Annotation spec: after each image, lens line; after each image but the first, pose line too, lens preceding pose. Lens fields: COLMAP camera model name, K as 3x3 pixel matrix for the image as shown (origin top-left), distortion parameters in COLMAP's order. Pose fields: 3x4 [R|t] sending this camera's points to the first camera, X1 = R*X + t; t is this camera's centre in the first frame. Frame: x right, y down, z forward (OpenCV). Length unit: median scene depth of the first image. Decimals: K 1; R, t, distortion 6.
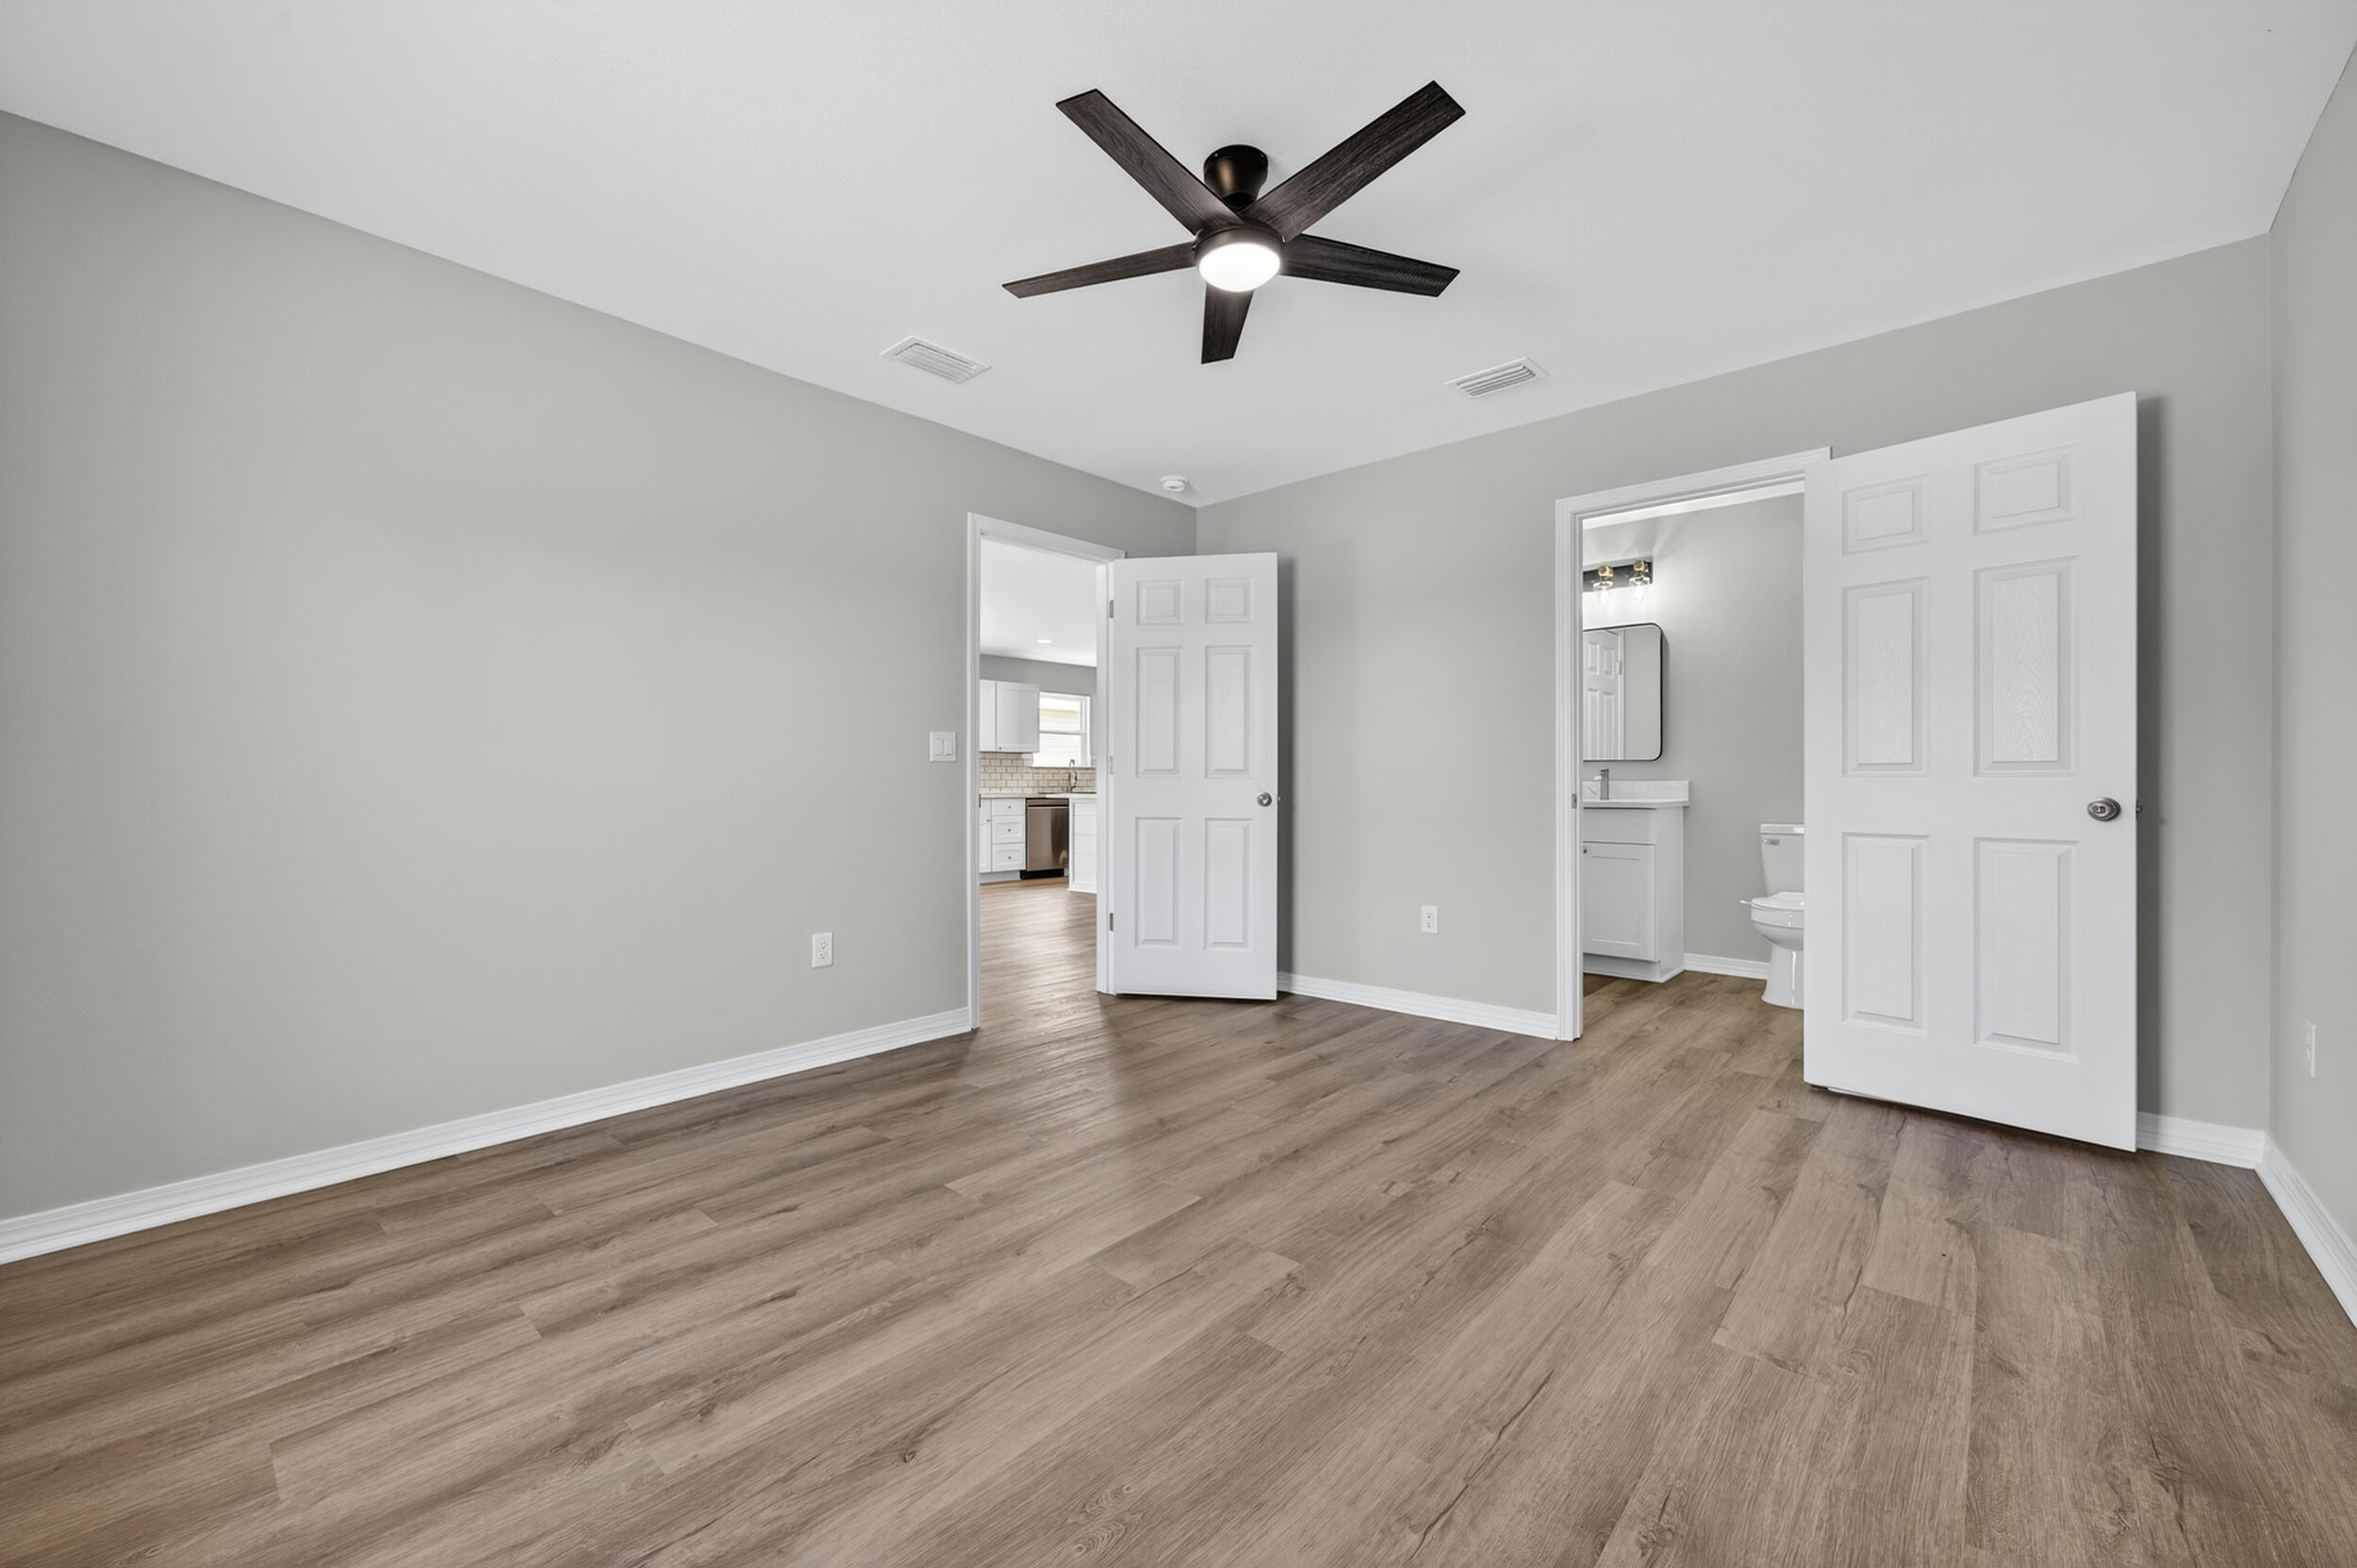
lens RADIAL K [[936.1, 0, 1185.7], [0, 936.1, 780.4], [0, 0, 1]] dist [-0.005034, 0.001183]
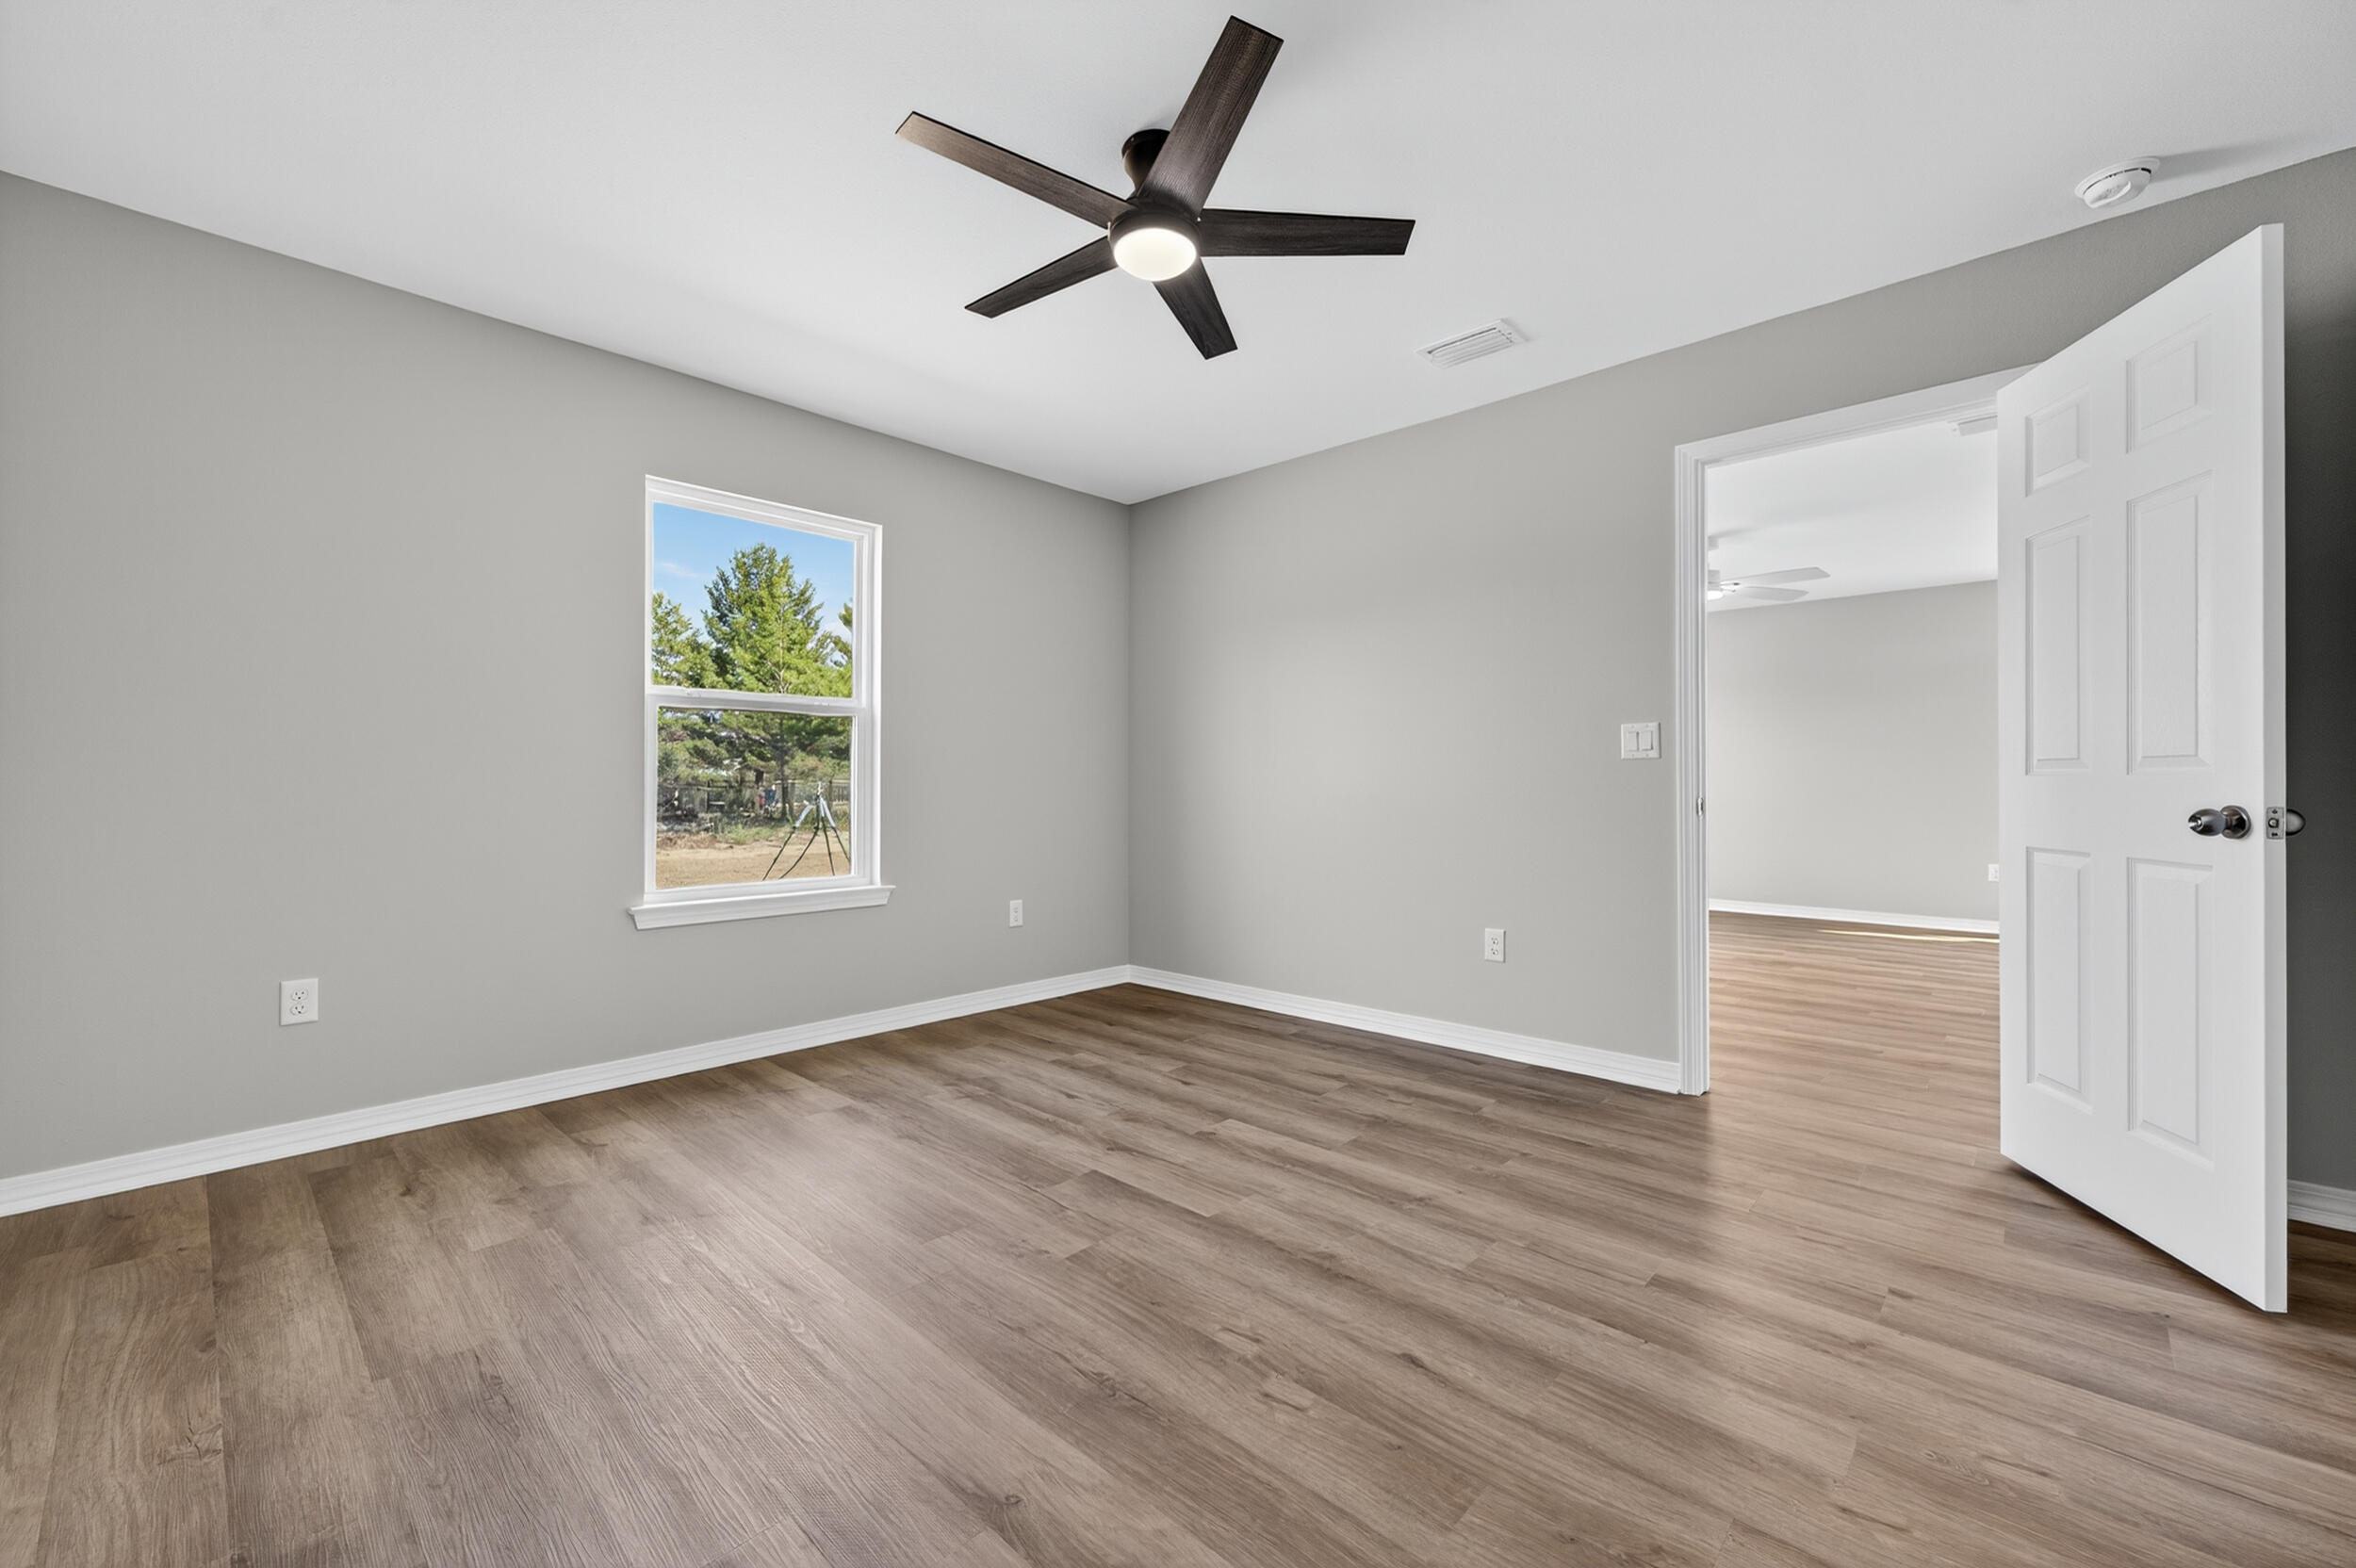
lens RADIAL K [[935.6, 0, 1164.1], [0, 935.6, 777.1], [0, 0, 1]] dist [-0.005034, 0.001183]
pose [[-0.040531, -0.008747, -0.999140, 0.928308], [0.002412, 0.999958, -0.008852, 0.004515], [0.999175, -0.002769, -0.040508, 0.943364]]
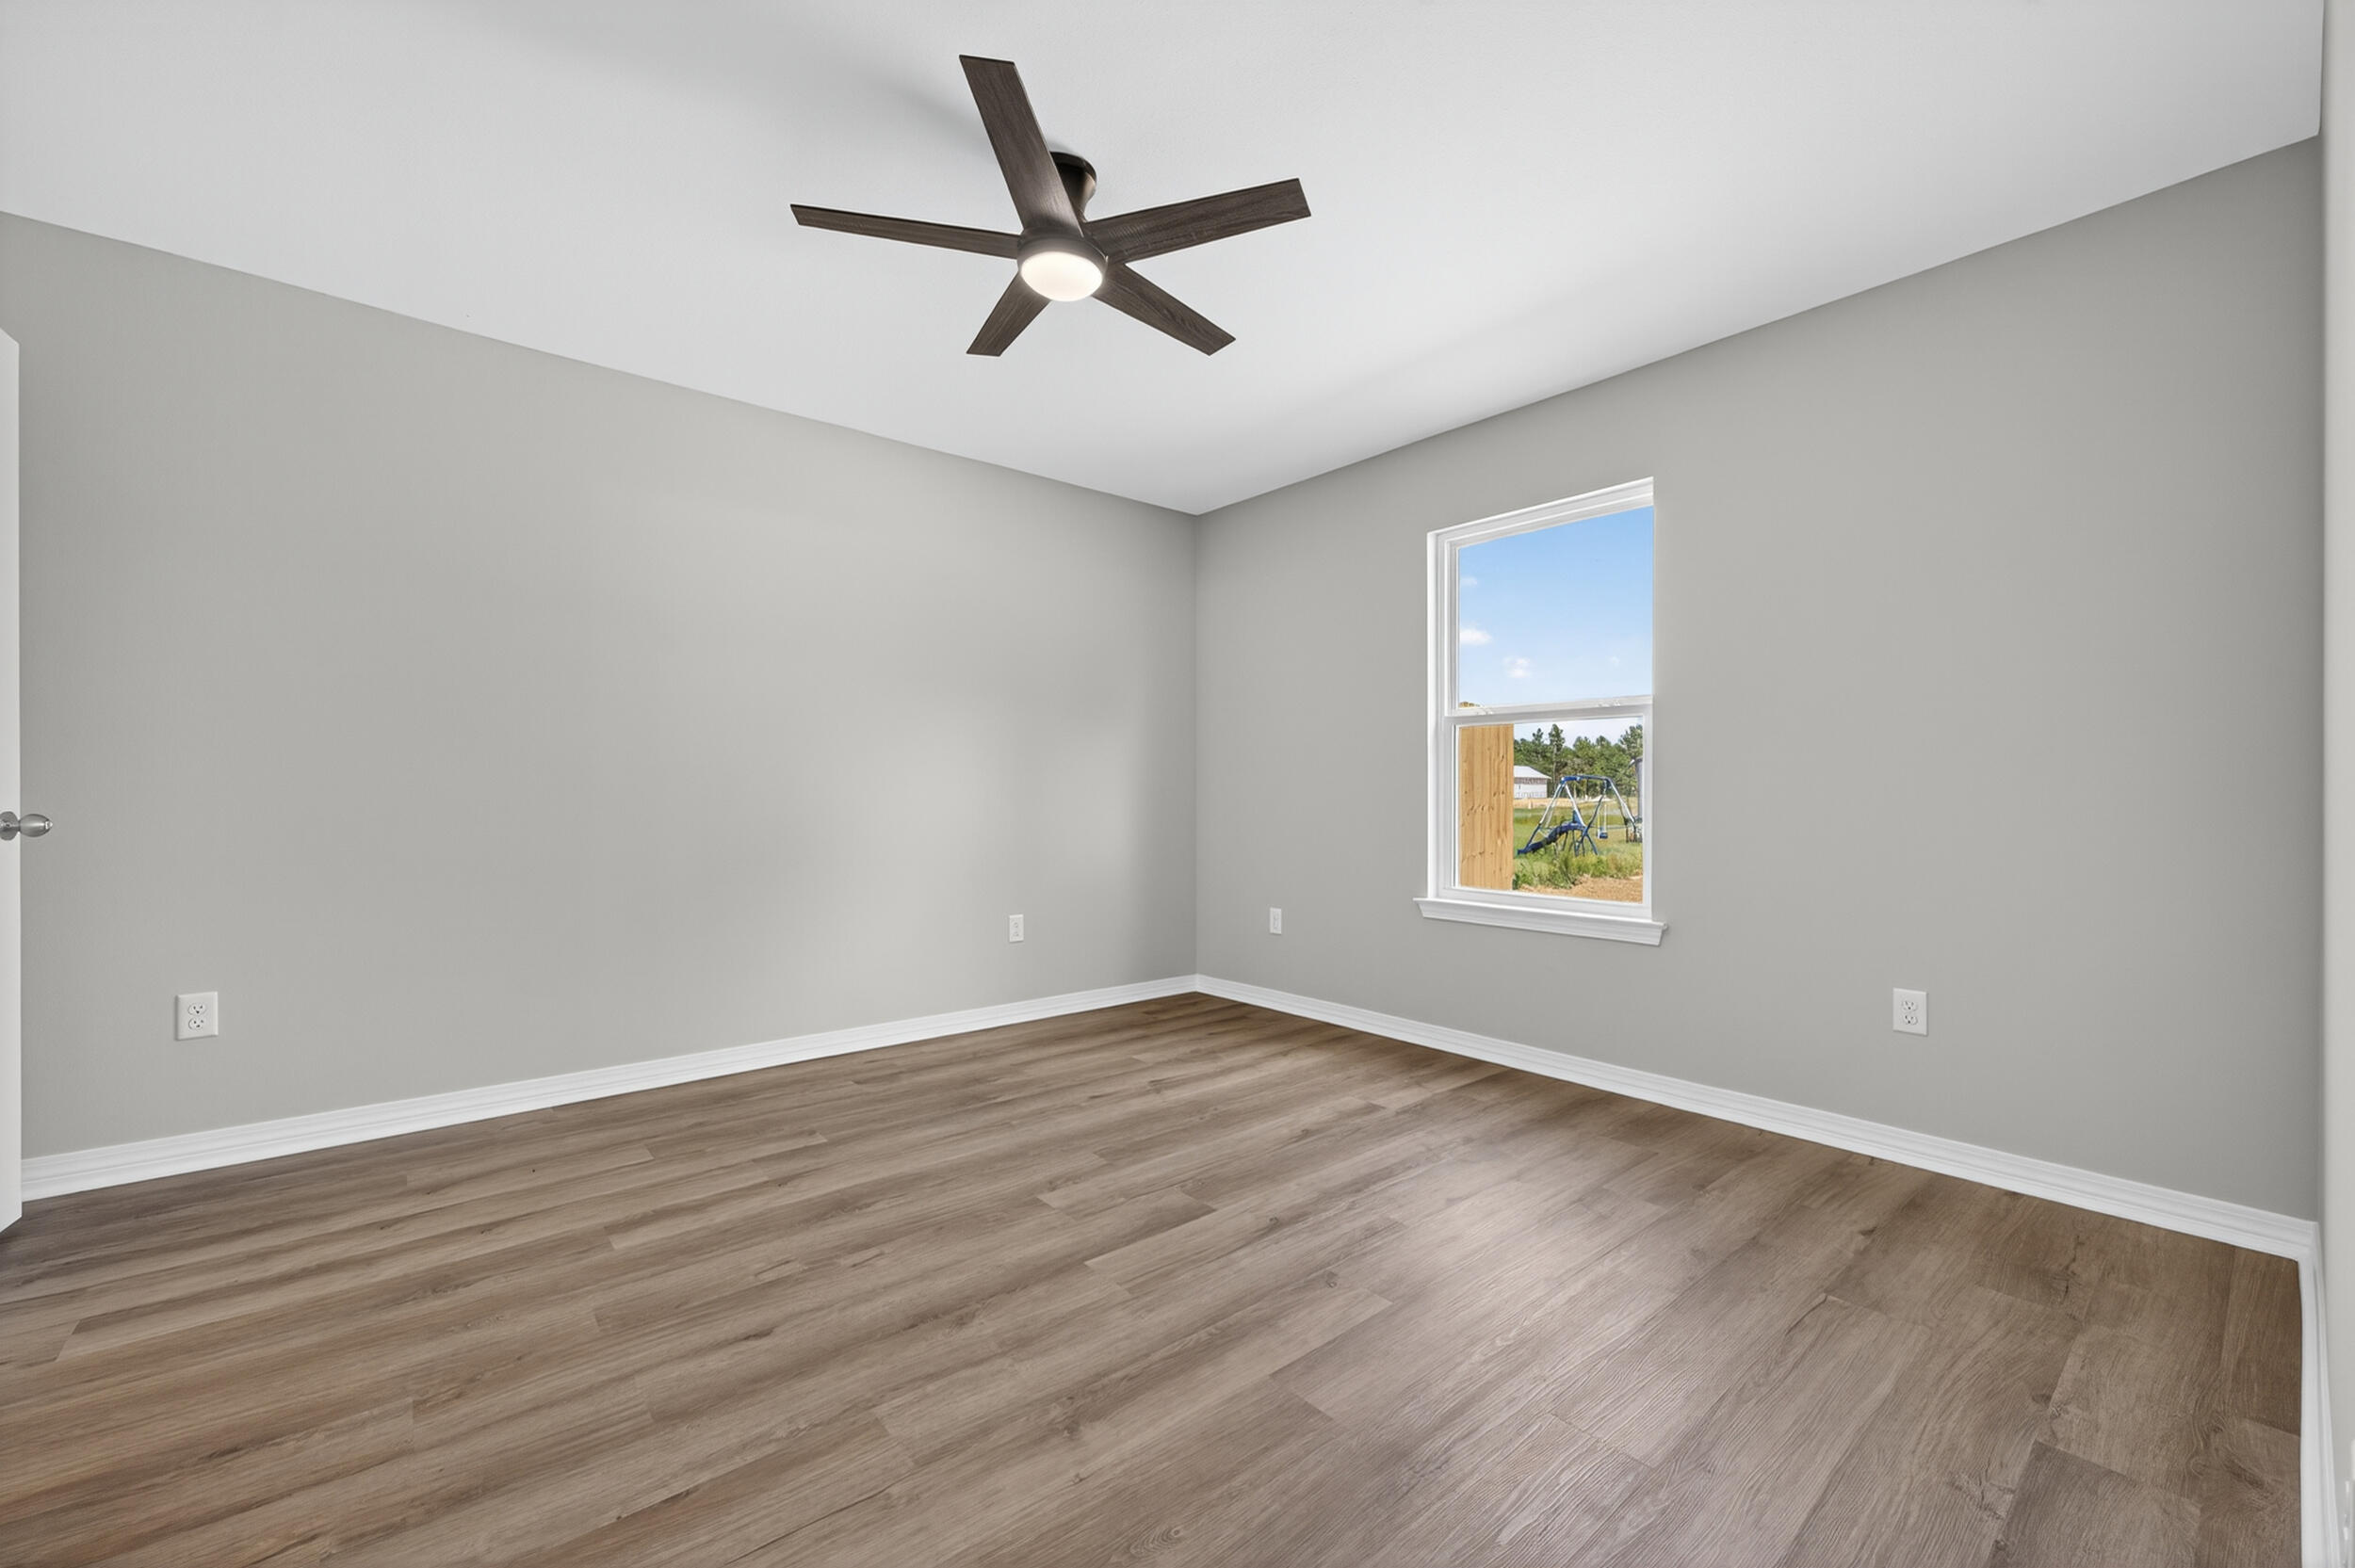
lens RADIAL K [[935.2, 0, 1185.7], [0, 935.2, 790.9], [0, 0, 1]] dist [-0.005034, 0.001183]
pose [[-0.989969, -0.000714, 0.141282, -0.191138], [-0.001799, 0.999970, -0.007553, 0.006819], [-0.141272, -0.007731, -0.989941, 1.766947]]
